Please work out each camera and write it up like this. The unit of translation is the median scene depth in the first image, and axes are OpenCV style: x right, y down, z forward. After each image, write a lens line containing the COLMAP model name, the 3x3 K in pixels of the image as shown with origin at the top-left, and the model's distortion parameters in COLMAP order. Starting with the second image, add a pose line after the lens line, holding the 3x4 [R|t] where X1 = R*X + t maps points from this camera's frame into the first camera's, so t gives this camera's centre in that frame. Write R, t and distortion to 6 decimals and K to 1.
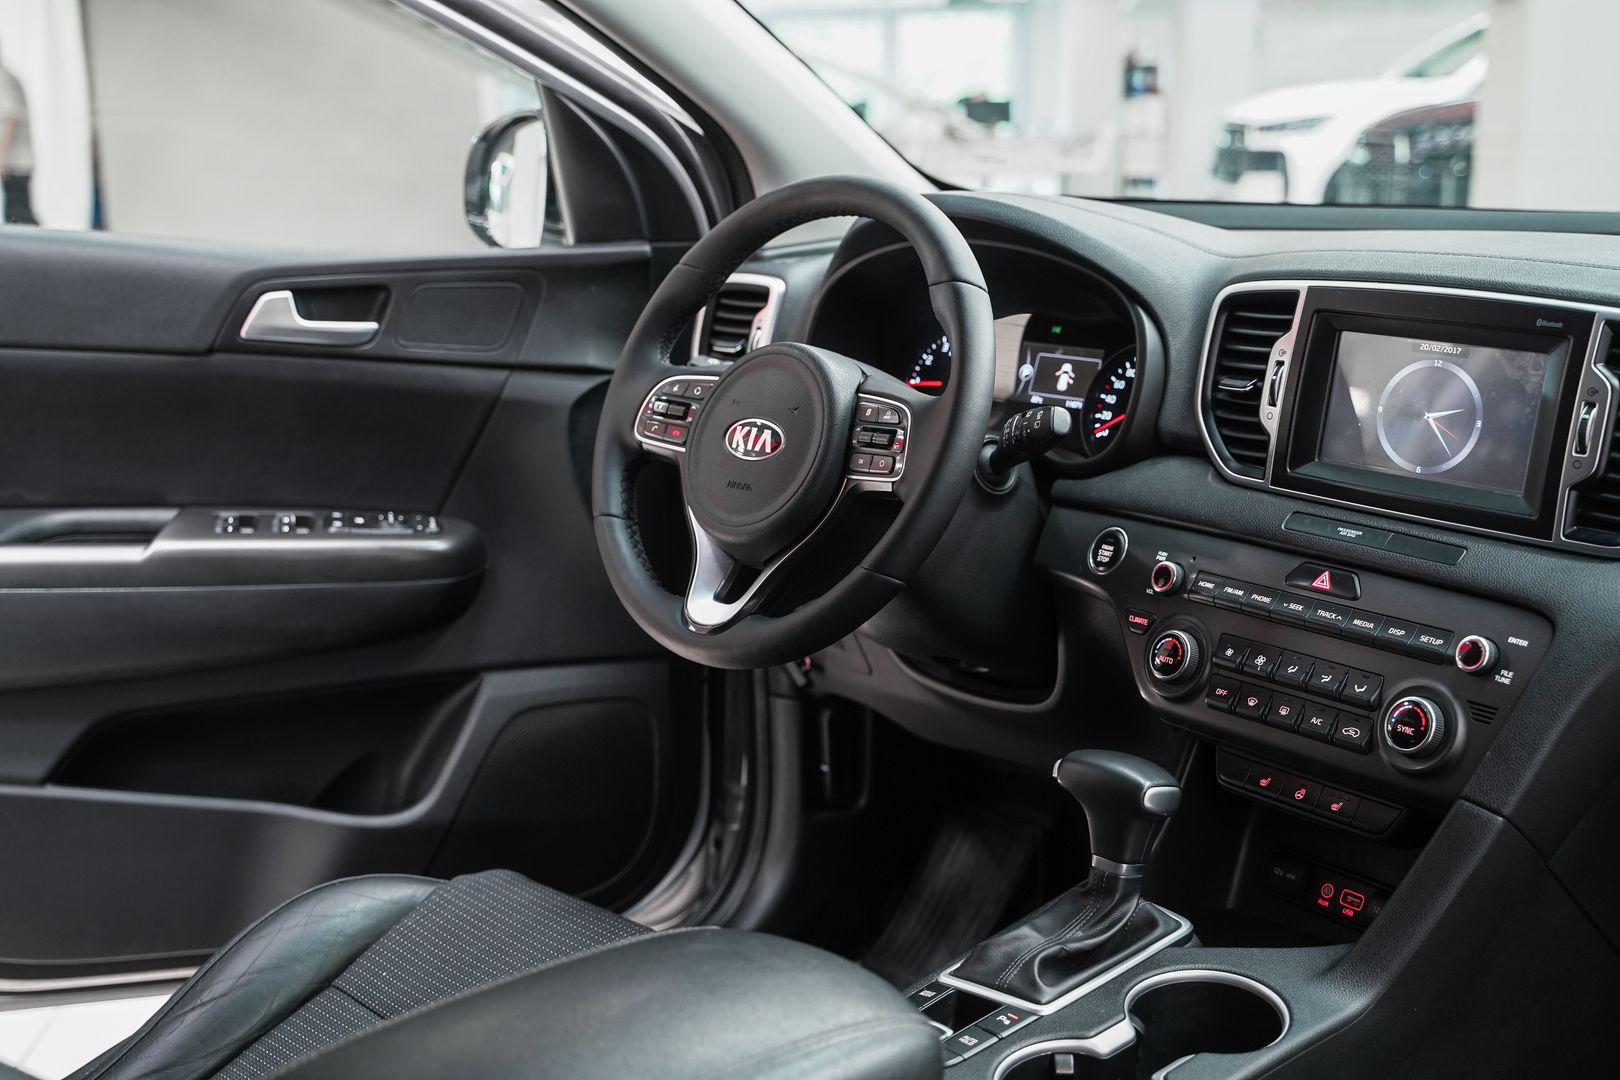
lens RADIAL K [[2061.9, 0, 805.3], [0, 2061.9, 532.7], [0, 0, 1]] dist [0.040974, 0.069966]
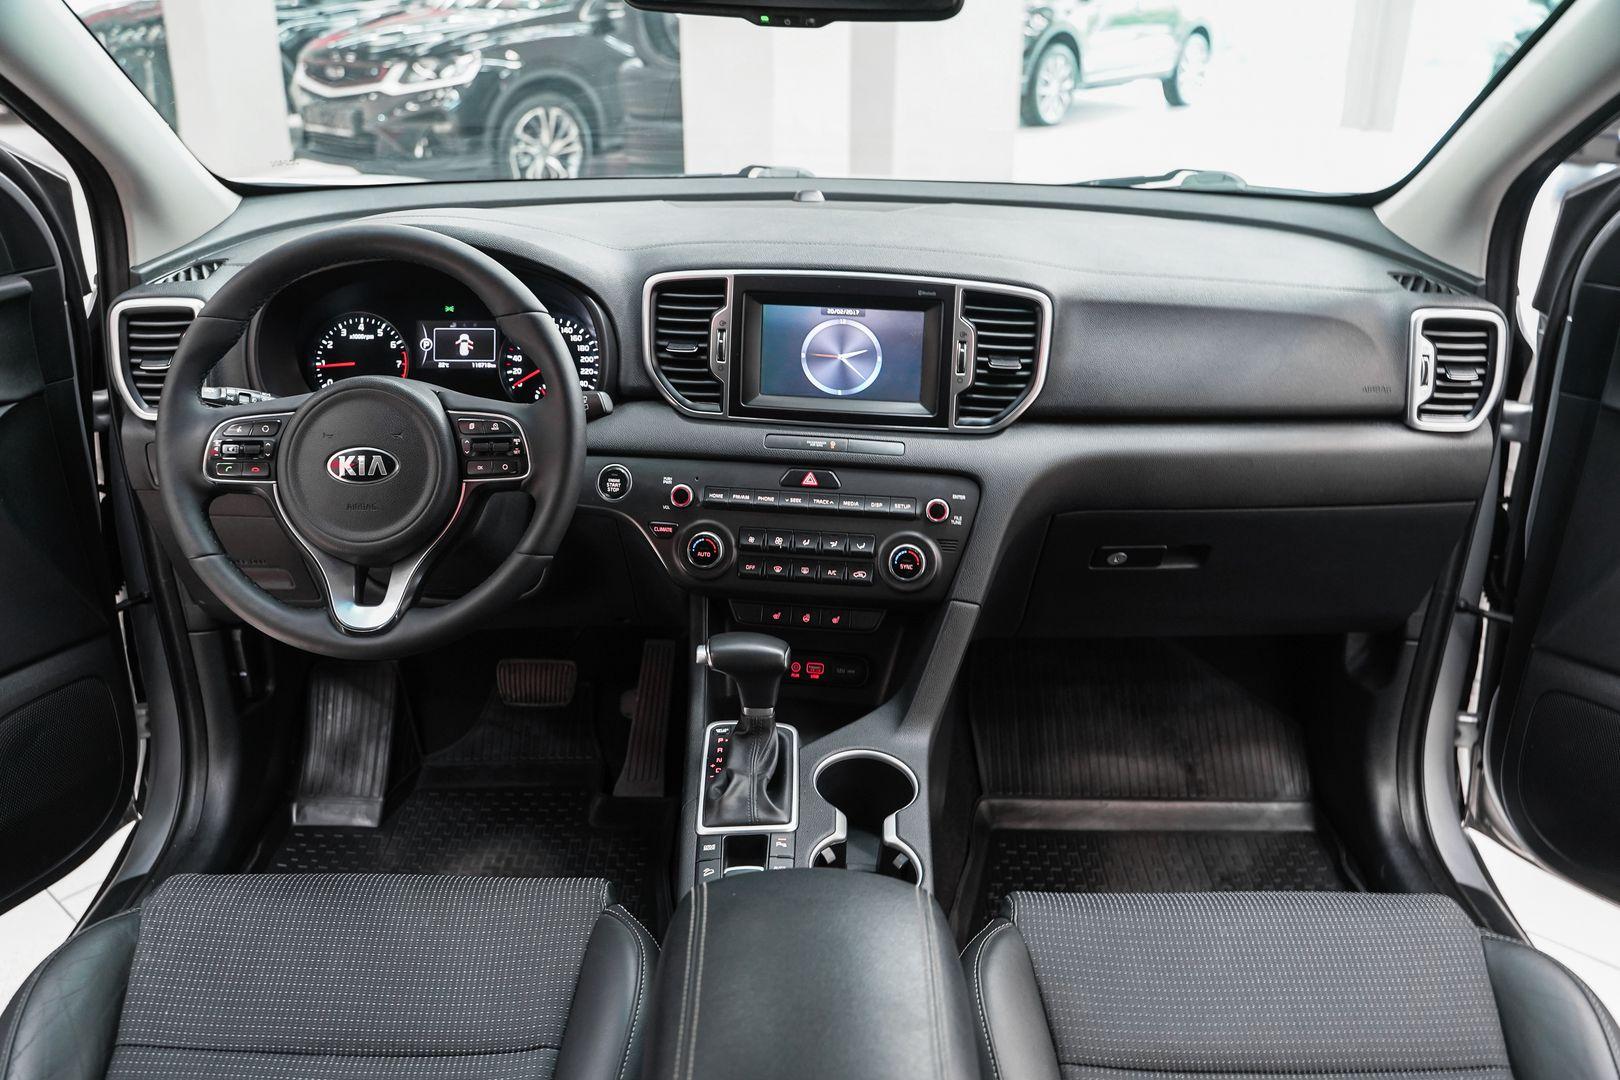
lens RADIAL K [[1339.2, 0, 821.6], [0, 1339.2, 546.7], [0, 0, 1]] dist [-0.124766, 0.105830]
pose [[0.686002, -0.278058, 0.672373, -0.367862], [0.134427, 0.956624, 0.258457, -0.162007], [-0.715074, -0.086917, 0.693624, 0.292809]]
